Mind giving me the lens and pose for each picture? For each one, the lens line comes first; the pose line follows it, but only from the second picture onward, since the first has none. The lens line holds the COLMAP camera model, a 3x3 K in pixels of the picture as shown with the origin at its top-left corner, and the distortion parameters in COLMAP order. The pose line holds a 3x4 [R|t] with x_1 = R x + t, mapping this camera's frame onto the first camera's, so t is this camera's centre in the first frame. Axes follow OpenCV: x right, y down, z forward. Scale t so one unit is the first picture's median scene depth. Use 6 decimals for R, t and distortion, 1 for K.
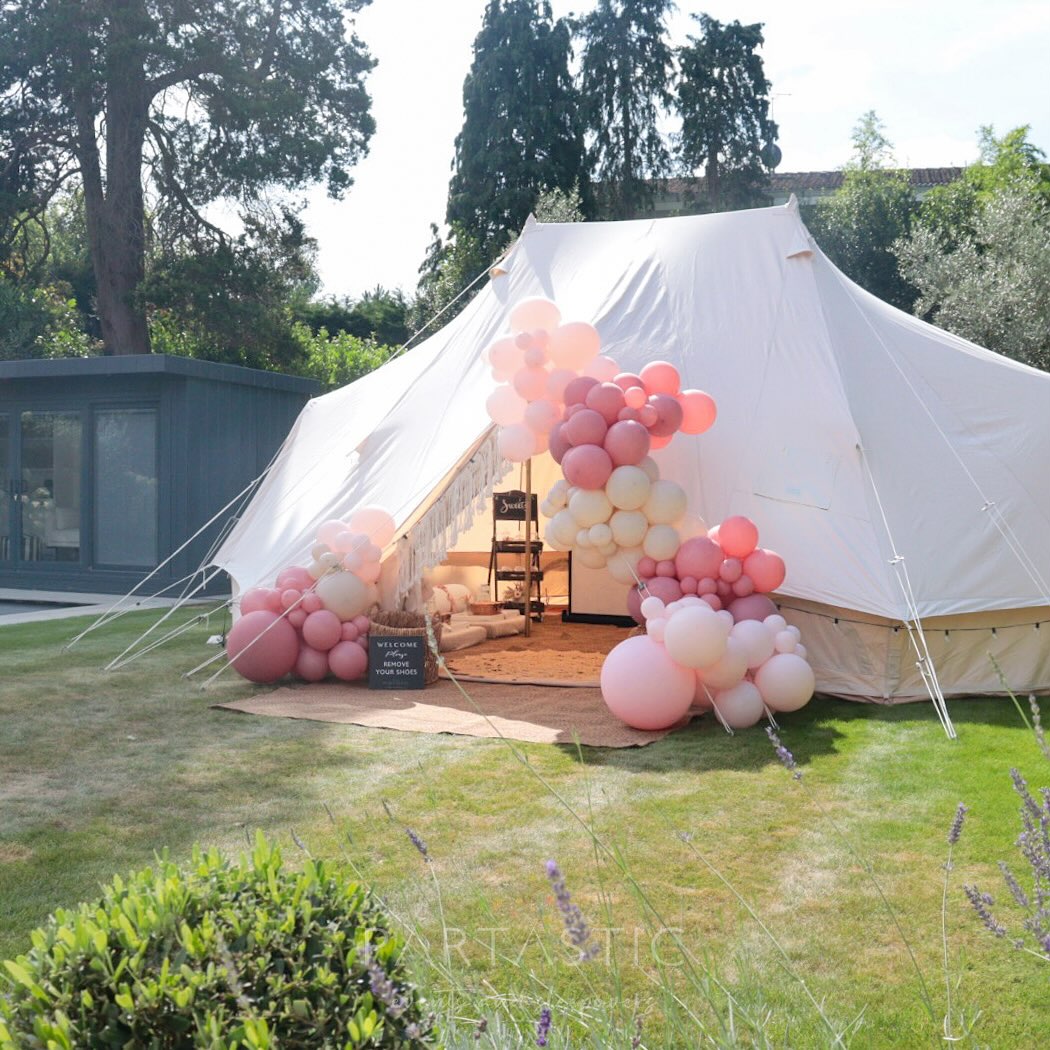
lens RADIAL K [[1613.9, 0, 525.0], [0, 1613.9, 525.0], [0, 0, 1]] dist [-0.091684, -0.055371]
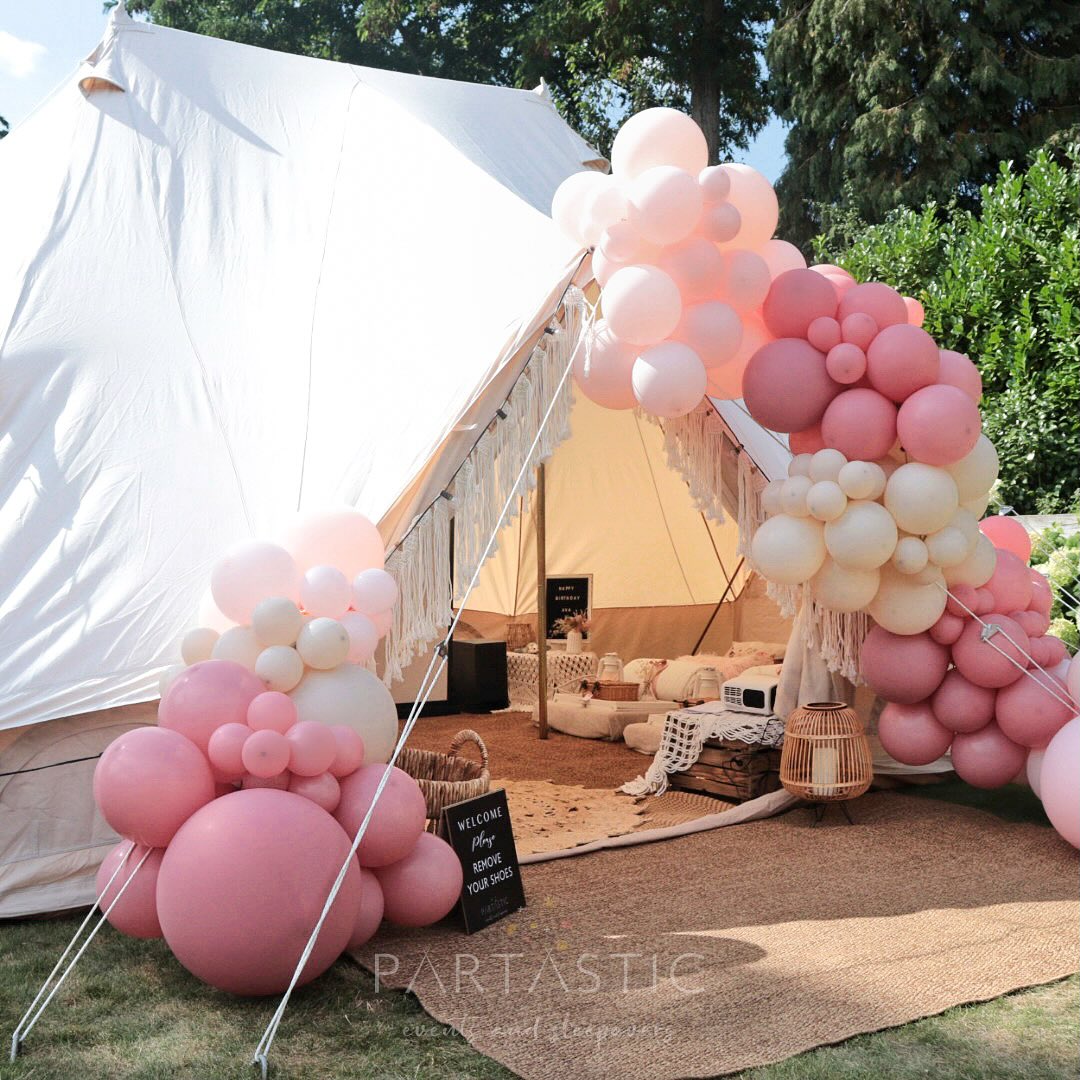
lens RADIAL K [[1424.4, 0, 540.0], [0, 1424.4, 540.0], [0, 0, 1]] dist [-0.092287, -0.015223]
pose [[0.514181, -0.010671, 0.857615, -0.205241], [0.045768, 0.998839, -0.015012, 0.002540], [-0.856460, 0.046970, 0.514072, 0.400535]]
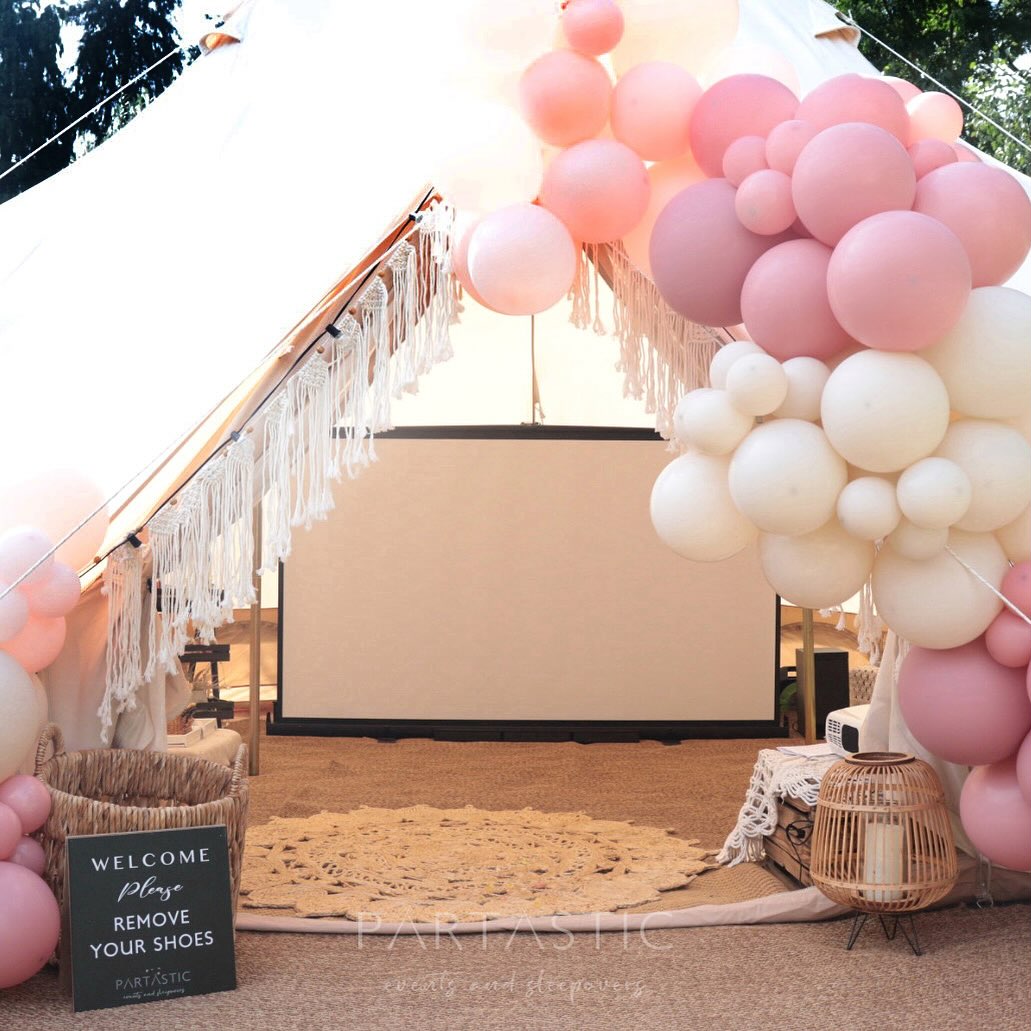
lens RADIAL K [[1359.8, 0, 515.5], [0, 1359.8, 515.5], [0, 0, 1]] dist [-0.092287, -0.015223]
pose [[0.906295, 0.009239, 0.422545, -0.065341], [0.021649, 0.997434, -0.068244, 0.012738], [-0.422092, 0.070997, 0.903769, 0.367067]]
